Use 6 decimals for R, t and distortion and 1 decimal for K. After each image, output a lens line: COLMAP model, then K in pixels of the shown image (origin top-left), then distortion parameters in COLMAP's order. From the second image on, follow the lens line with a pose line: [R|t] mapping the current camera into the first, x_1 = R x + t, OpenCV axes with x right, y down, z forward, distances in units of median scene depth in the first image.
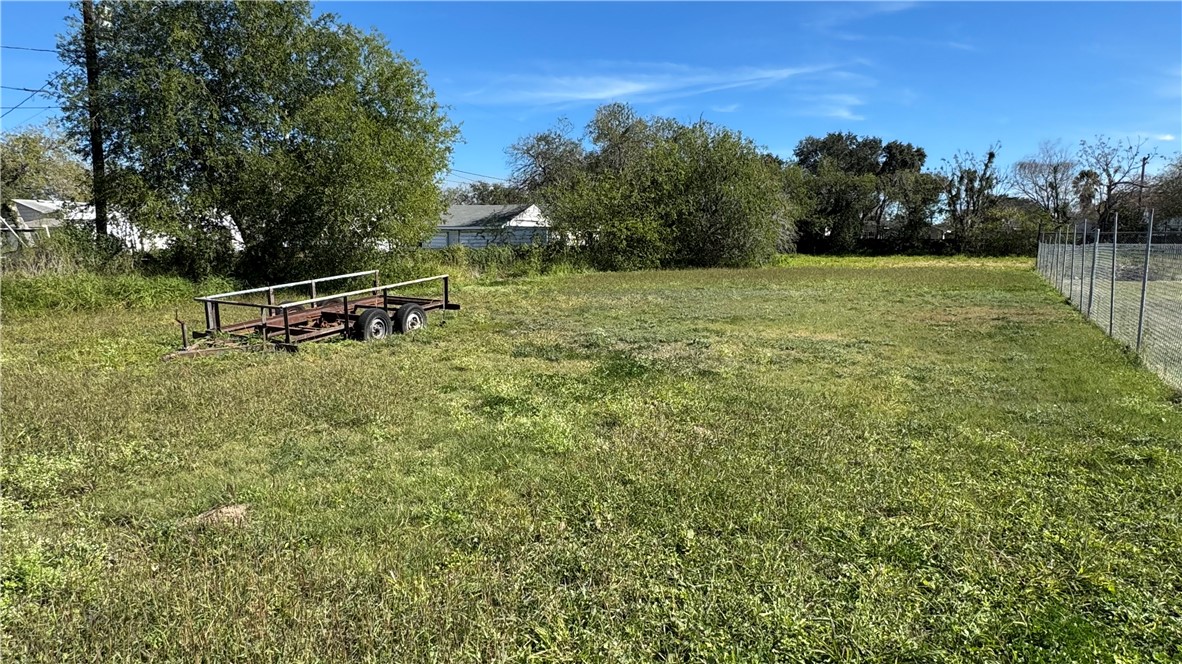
lens RADIAL K [[766.7, 0, 591.0], [0, 766.7, 332.0], [0, 0, 1]] dist [-0.000869, -0.001020]
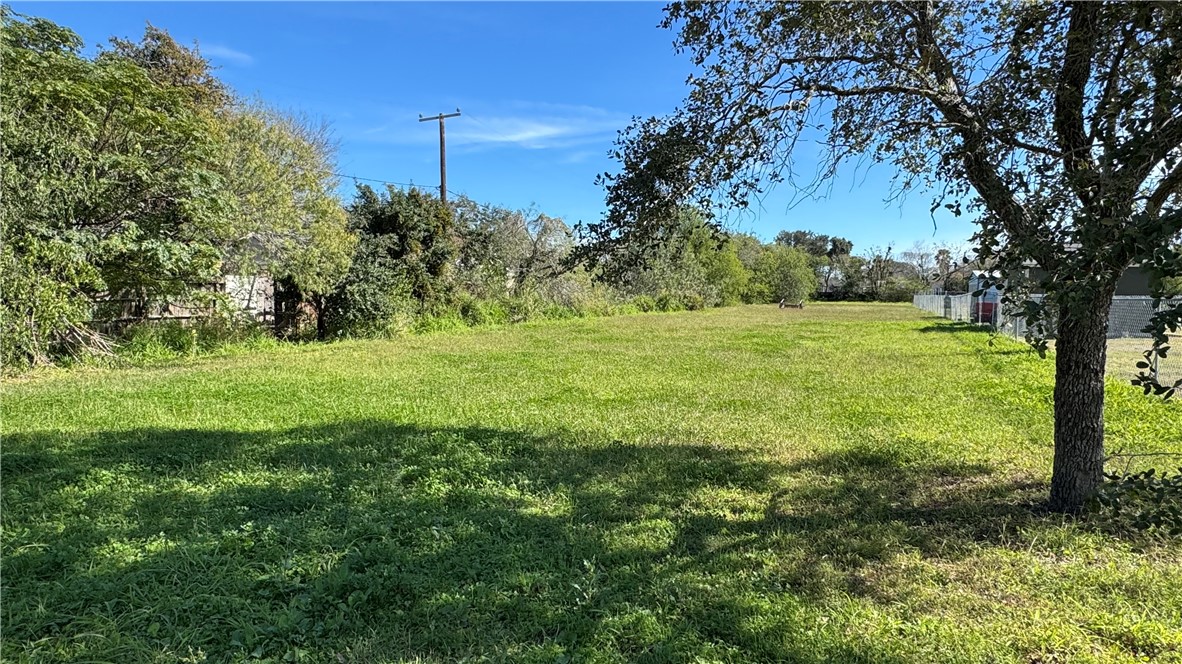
lens RADIAL K [[799.6, 0, 591.0], [0, 799.6, 332.0], [0, 0, 1]] dist [0.076200, -0.000053]
pose [[0.992638, -0.006000, 0.120974, -0.400420], [0.012622, 0.998458, -0.054053, 0.064388], [-0.120463, 0.055182, 0.991183, -0.778972]]
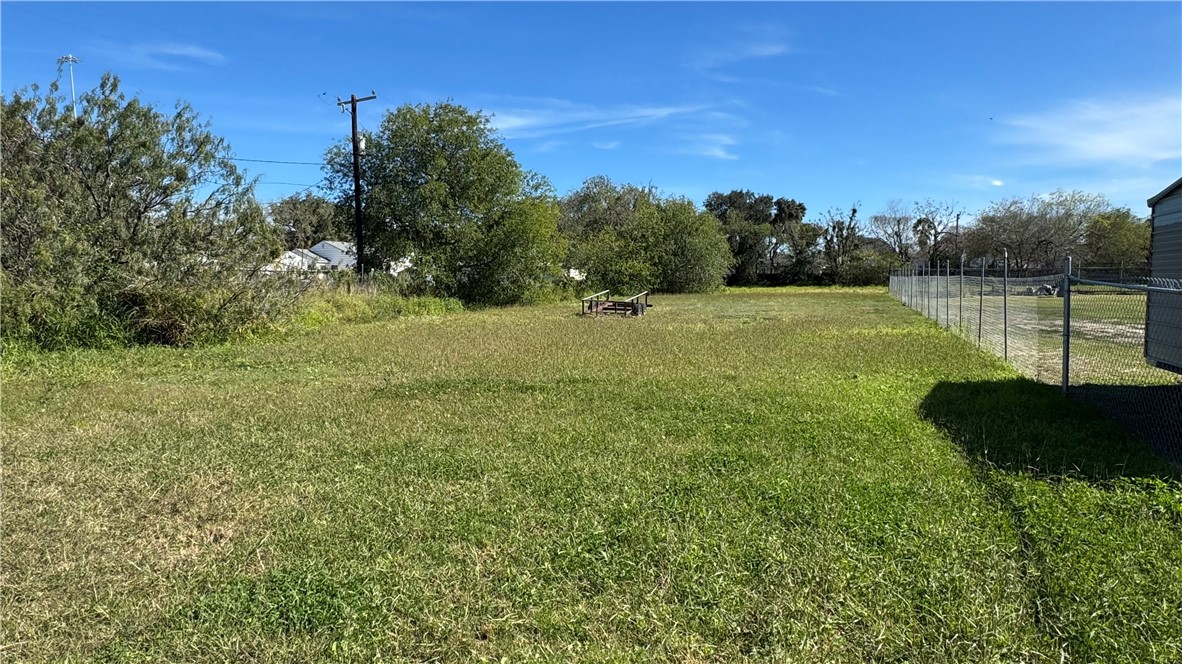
lens RADIAL K [[766.7, 0, 591.0], [0, 766.7, 332.0], [0, 0, 1]] dist [-0.000869, -0.001020]
pose [[0.988548, -0.024476, 0.148909, -0.123307], [0.030191, 0.998887, -0.036239, 0.013899], [-0.147856, 0.040319, 0.988187, -0.222938]]
